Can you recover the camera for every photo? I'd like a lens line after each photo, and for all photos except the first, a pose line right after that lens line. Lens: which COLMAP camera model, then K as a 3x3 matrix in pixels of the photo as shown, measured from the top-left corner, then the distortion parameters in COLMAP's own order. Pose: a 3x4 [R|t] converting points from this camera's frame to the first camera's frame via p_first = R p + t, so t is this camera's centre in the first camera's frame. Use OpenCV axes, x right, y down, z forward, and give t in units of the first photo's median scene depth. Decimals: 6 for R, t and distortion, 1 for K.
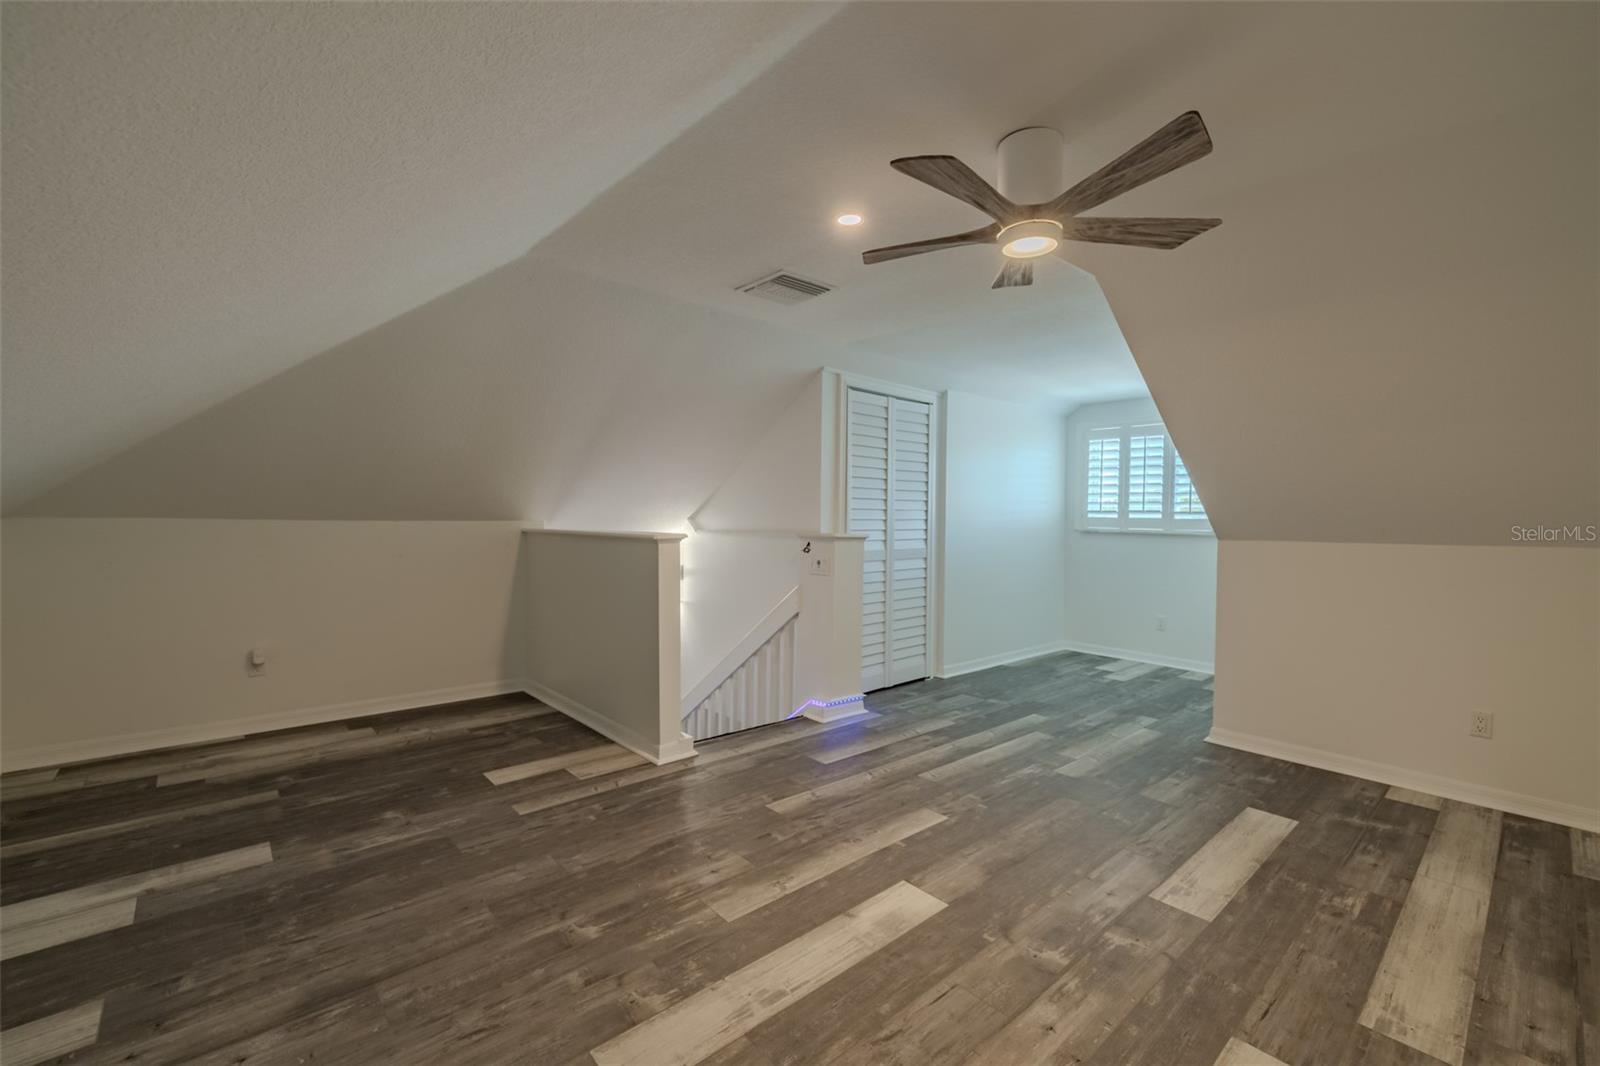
lens RADIAL K [[669.8, 0, 798.5], [0, 669.8, 530.6], [0, 0, 1]] dist [0.000402, -0.001386]
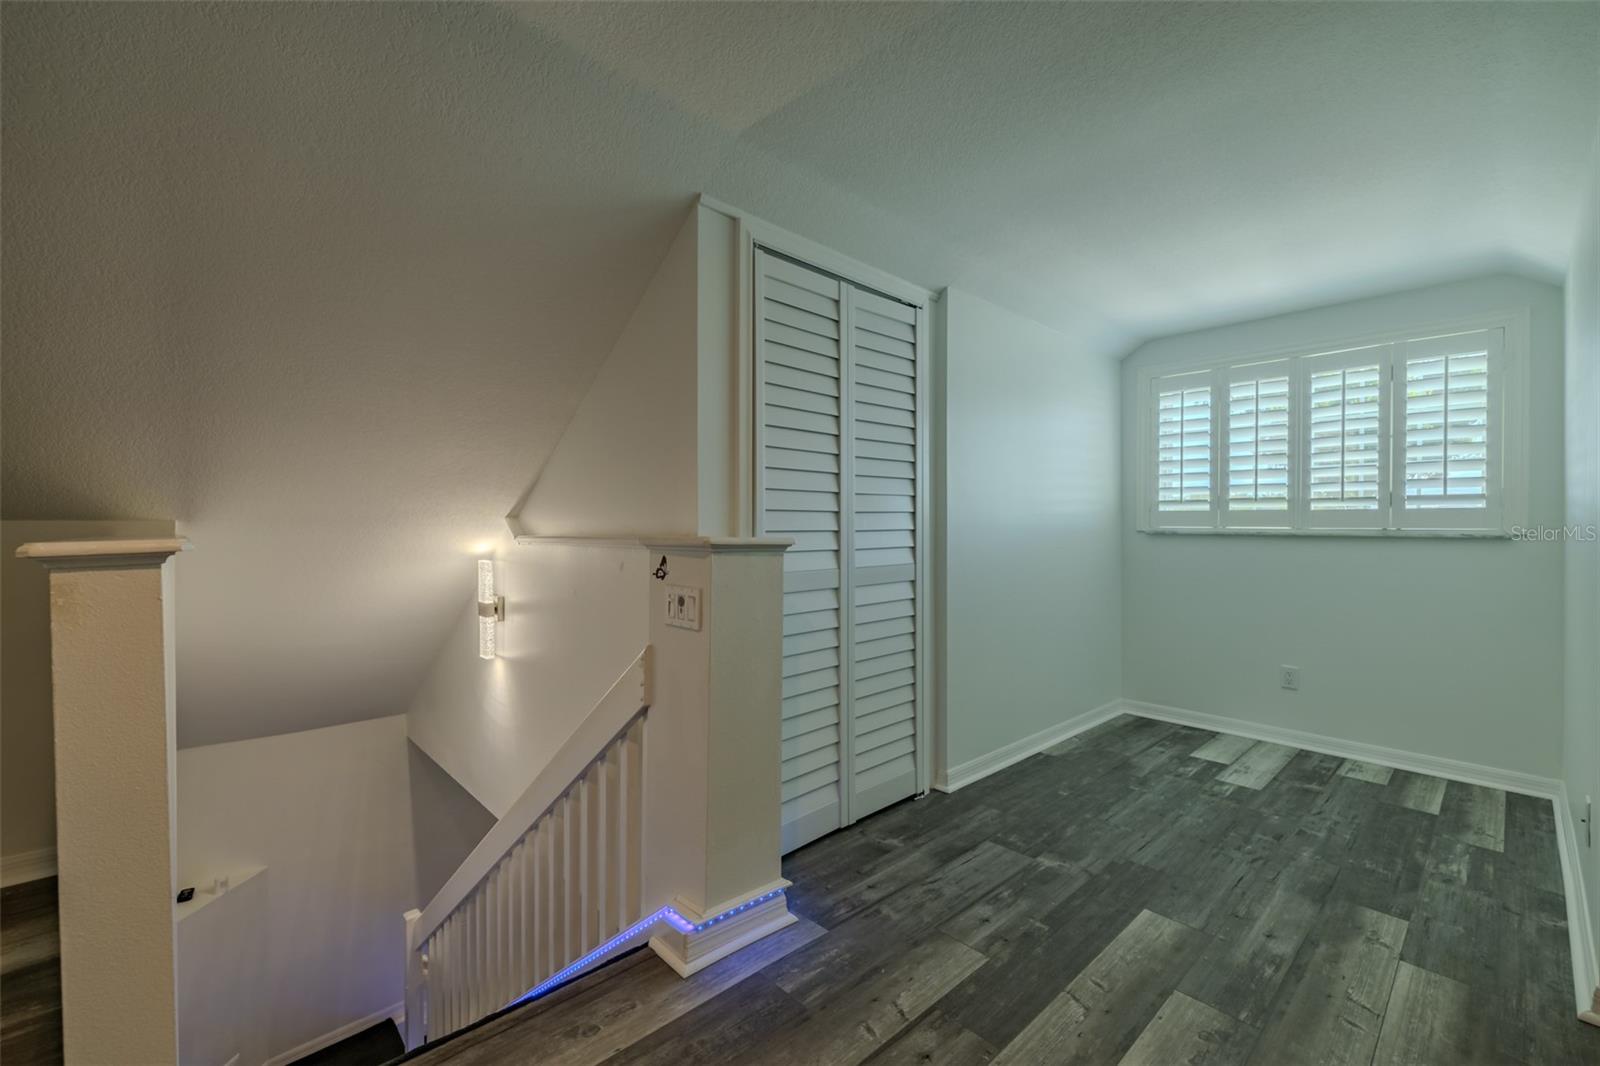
lens RADIAL K [[669.8, 0, 796.5], [0, 669.8, 530.2], [0, 0, 1]] dist [0.000402, -0.001386]
pose [[0.999749, -0.011080, 0.019477, 0.098176], [0.011365, 0.999829, -0.014603, 0.006504], [-0.019312, 0.014820, 0.999704, 0.530550]]
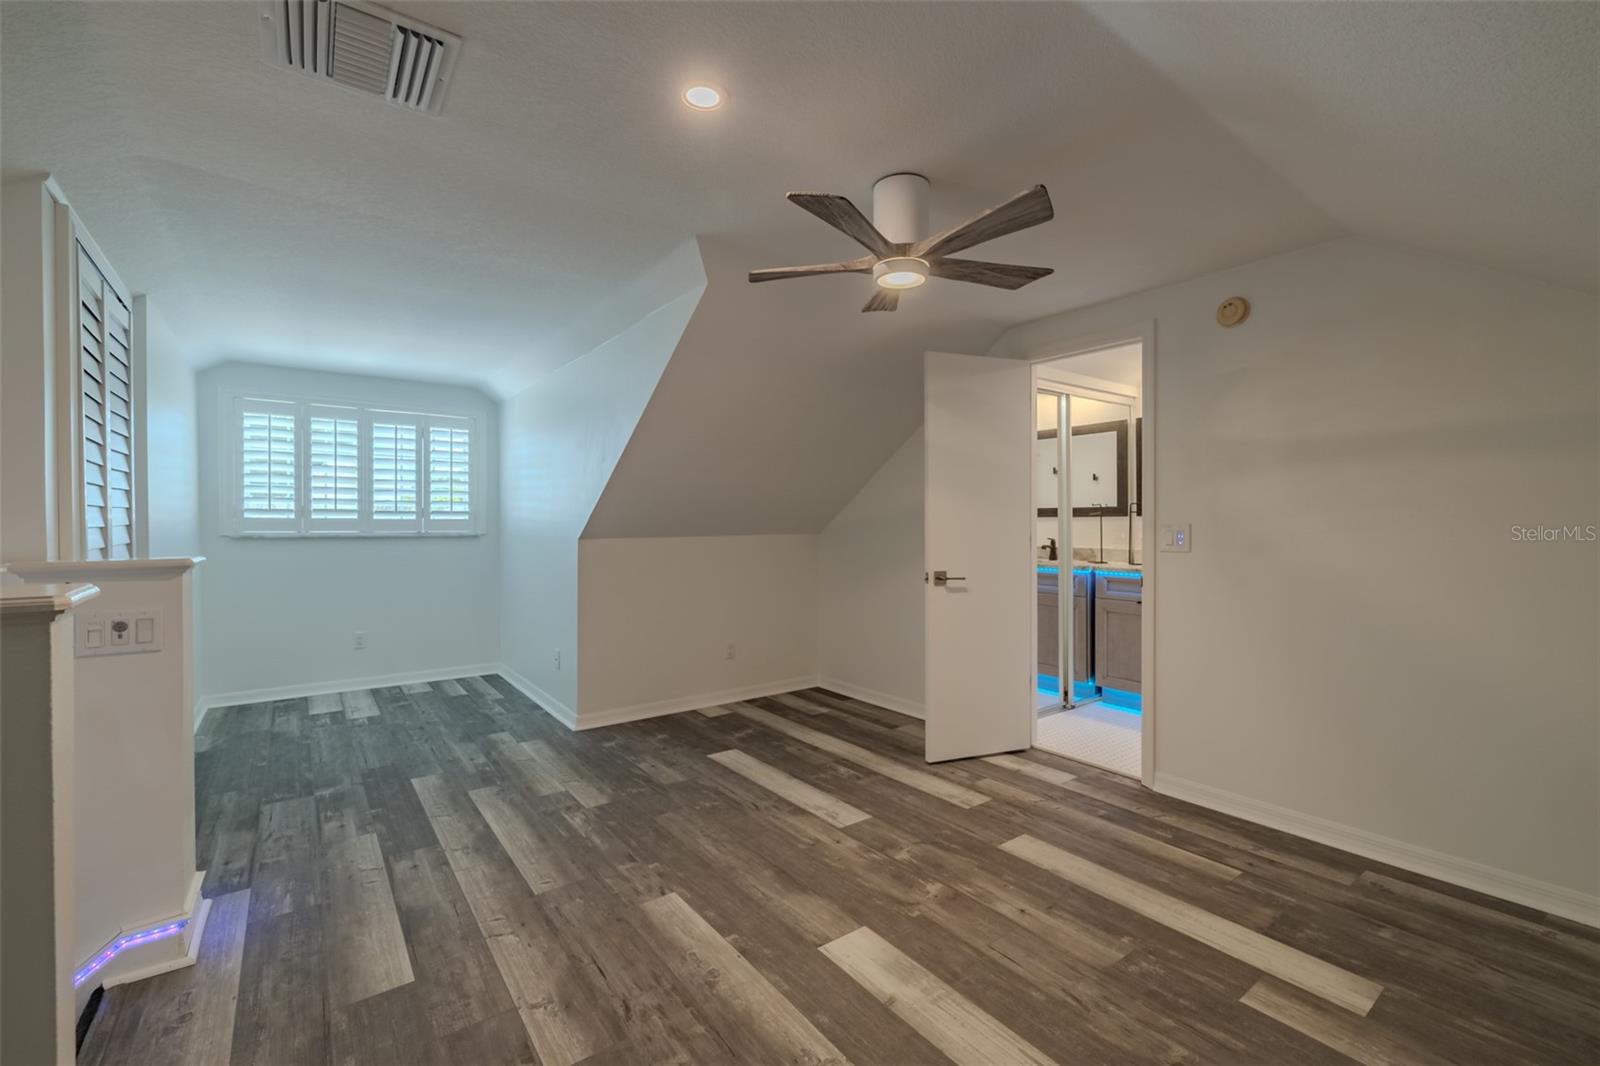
lens RADIAL K [[669.8, 0, 800.4], [0, 669.8, 523.2], [0, 0, 1]] dist [0.000402, -0.001386]
pose [[0.084392, -0.015939, 0.996305, -0.367013], [0.020883, 0.999681, 0.014225, -0.017666], [-0.996214, 0.019605, 0.084698, 0.499930]]
